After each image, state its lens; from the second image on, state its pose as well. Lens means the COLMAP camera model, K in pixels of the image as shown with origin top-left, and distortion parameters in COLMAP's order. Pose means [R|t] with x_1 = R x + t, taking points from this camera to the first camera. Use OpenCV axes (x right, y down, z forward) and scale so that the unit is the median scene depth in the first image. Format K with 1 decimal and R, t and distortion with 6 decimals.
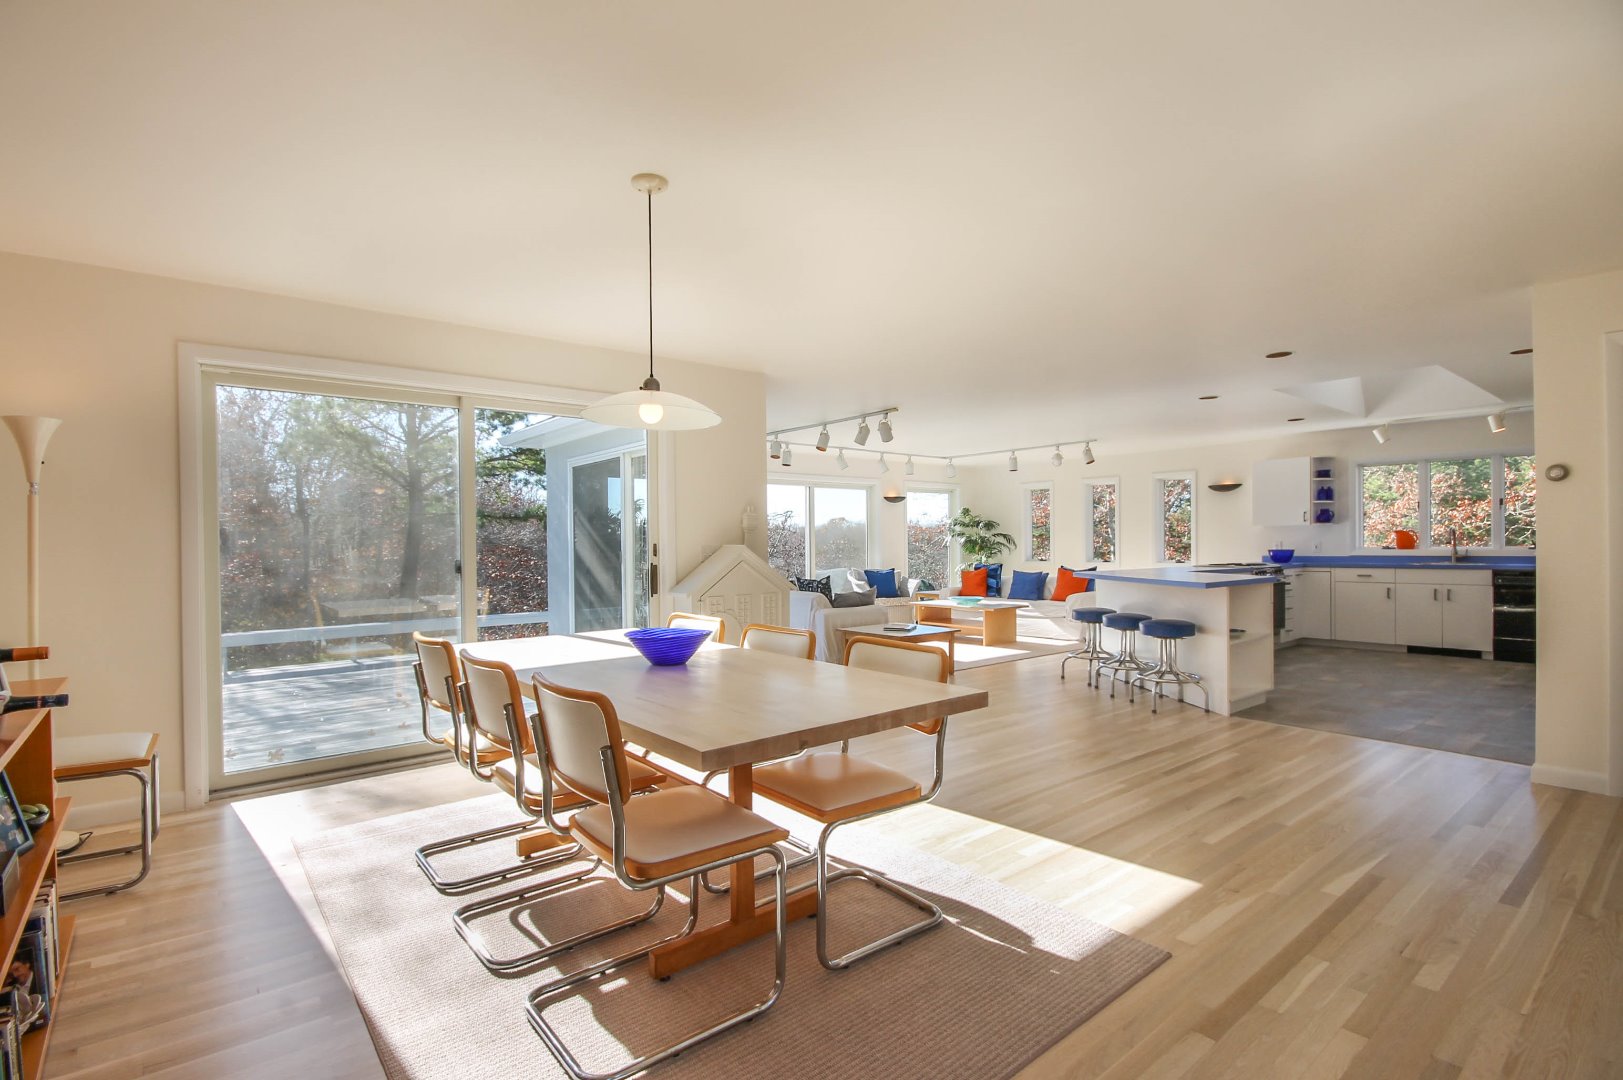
lens RADIAL K [[774.9, 0, 814.8], [0, 774.9, 548.4], [0, 0, 1]] dist [0.005787, 0.001634]
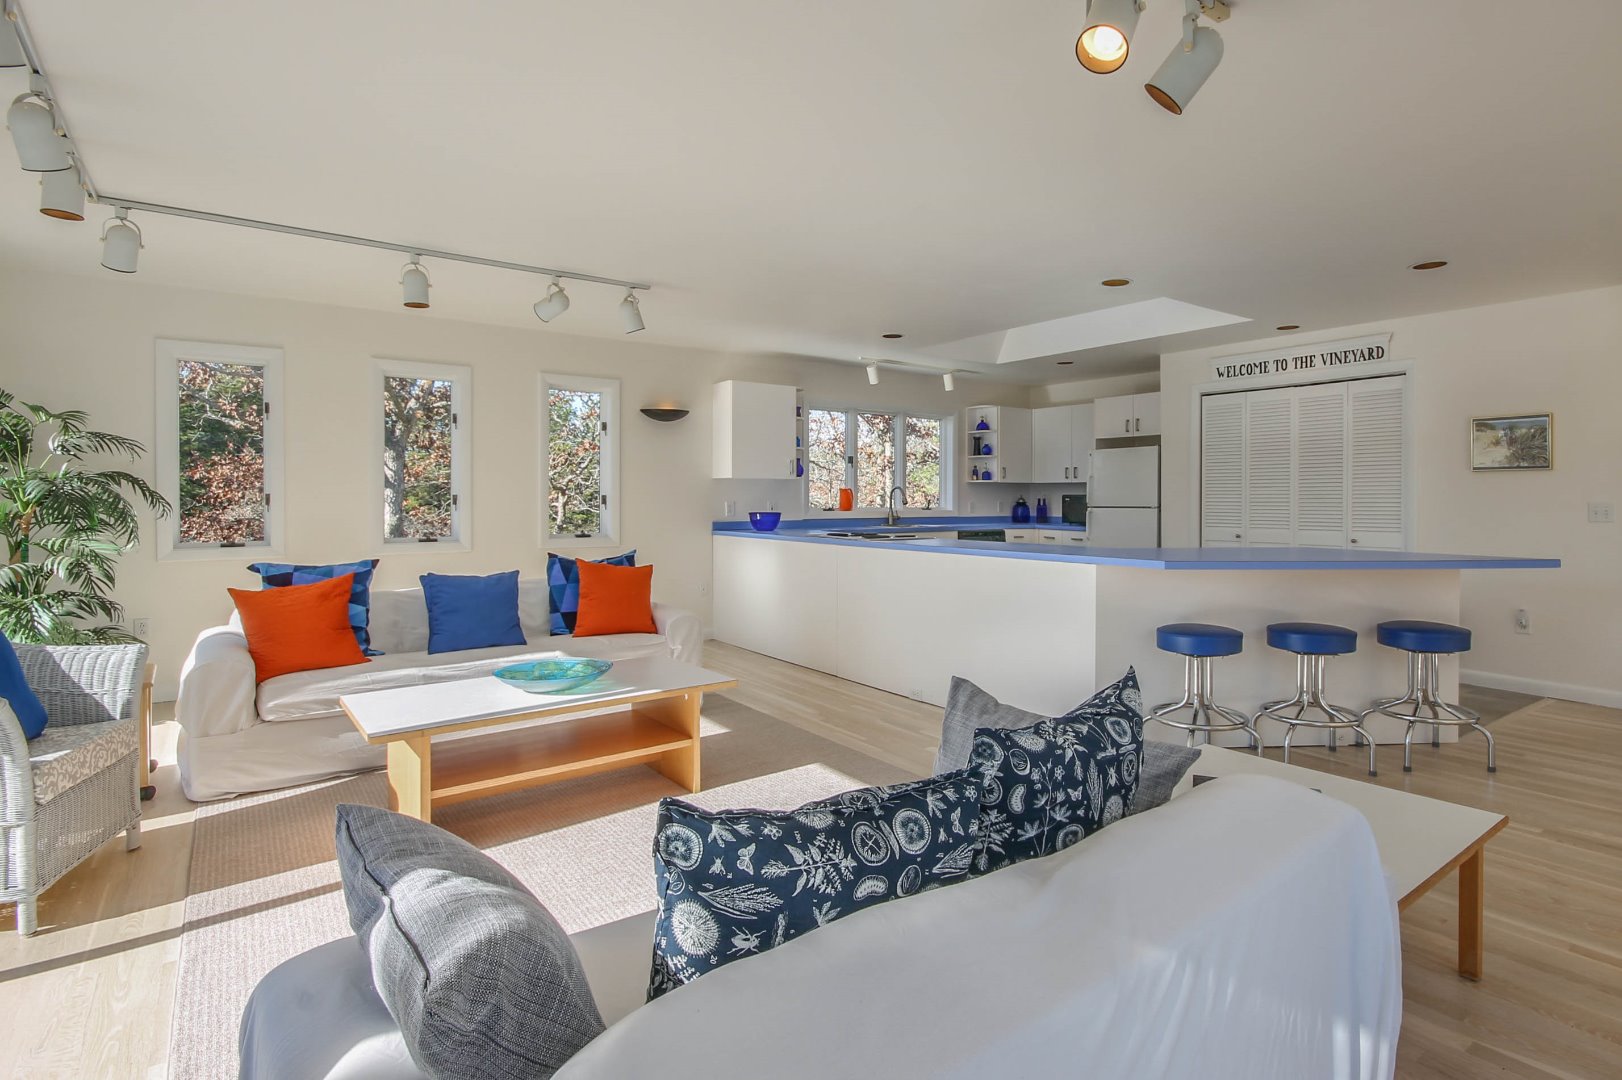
lens RADIAL K [[824.6, 0, 857.8], [0, 824.6, 506.4], [0, 0, 1]] dist [-0.013939, 0.000219]
pose [[0.030597, -0.000822, 0.999531, -0.149522], [0.005277, 0.999986, 0.000661, -0.003983], [-0.999518, 0.005255, 0.030601, 0.896656]]
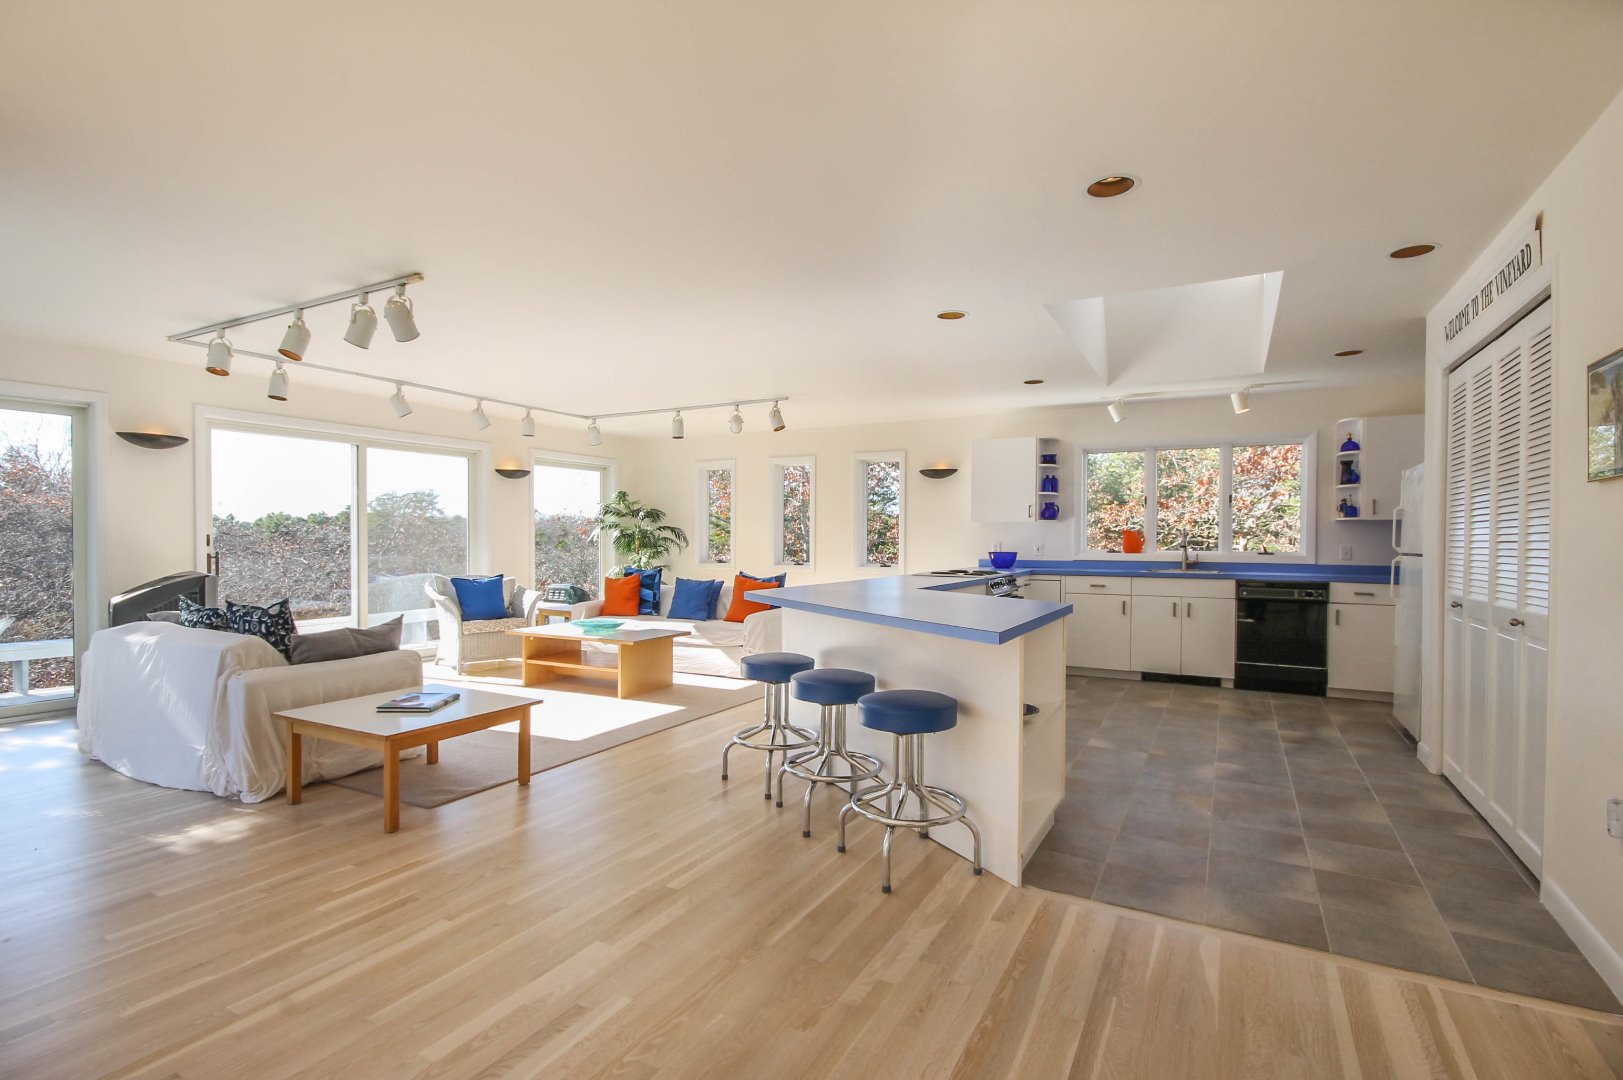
lens RADIAL K [[774.9, 0, 823.1], [0, 774.9, 545.4], [0, 0, 1]] dist [0.005787, 0.001634]
pose [[0.924283, 0.010089, 0.381574, 0.124463], [-0.011068, 0.999939, 0.000373, -0.003606], [-0.381546, -0.004569, 0.924338, 0.332289]]
